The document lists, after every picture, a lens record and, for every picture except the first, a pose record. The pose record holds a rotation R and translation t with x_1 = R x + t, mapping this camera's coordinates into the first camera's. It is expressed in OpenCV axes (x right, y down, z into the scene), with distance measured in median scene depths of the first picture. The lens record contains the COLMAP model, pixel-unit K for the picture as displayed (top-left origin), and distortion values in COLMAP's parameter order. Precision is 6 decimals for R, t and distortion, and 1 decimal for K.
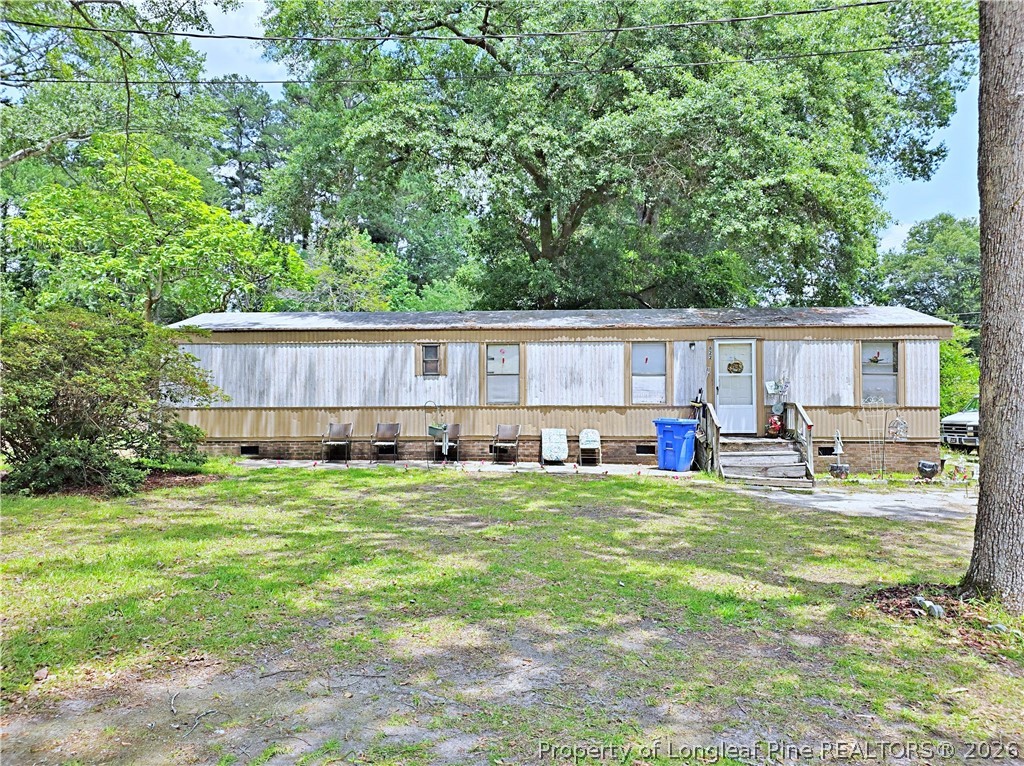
lens RADIAL K [[720.4, 0, 513.4], [0, 720.4, 376.5], [0, 0, 1]] dist [0.031987, -0.011603]
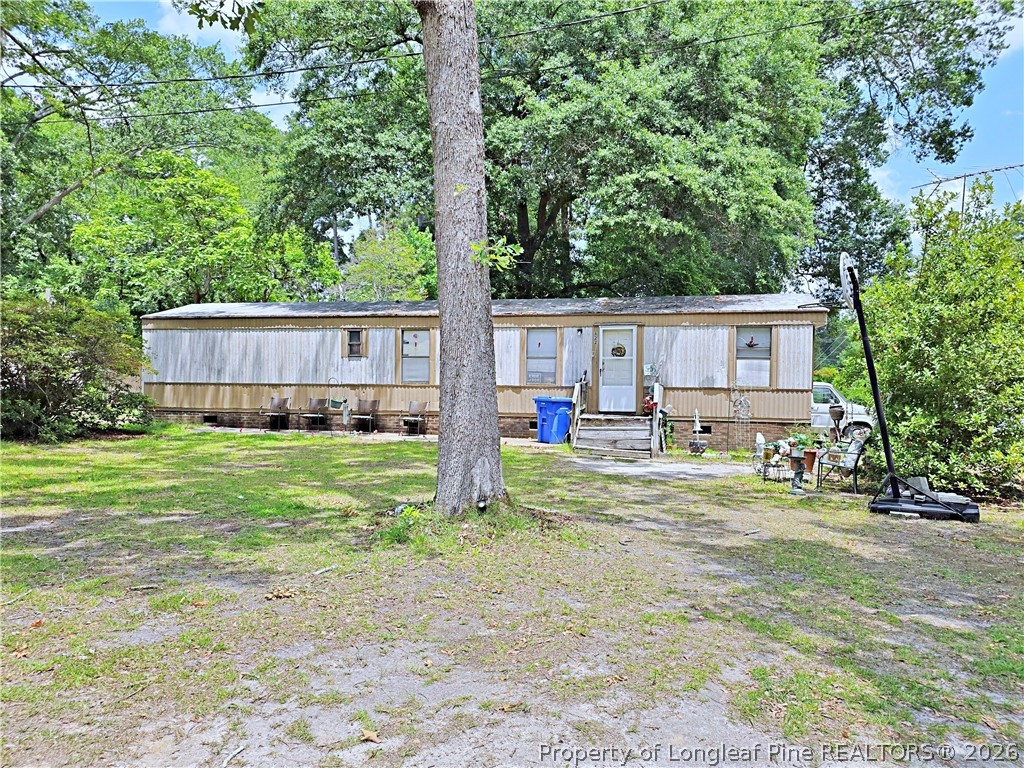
lens RADIAL K [[720.4, 0, 510.2], [0, 720.4, 387.5], [0, 0, 1]] dist [0.031987, -0.011603]
pose [[0.986152, 0.013341, -0.165306, 0.320057], [-0.009617, 0.999682, 0.023307, 0.017887], [0.165564, -0.021394, 0.985967, -0.091303]]
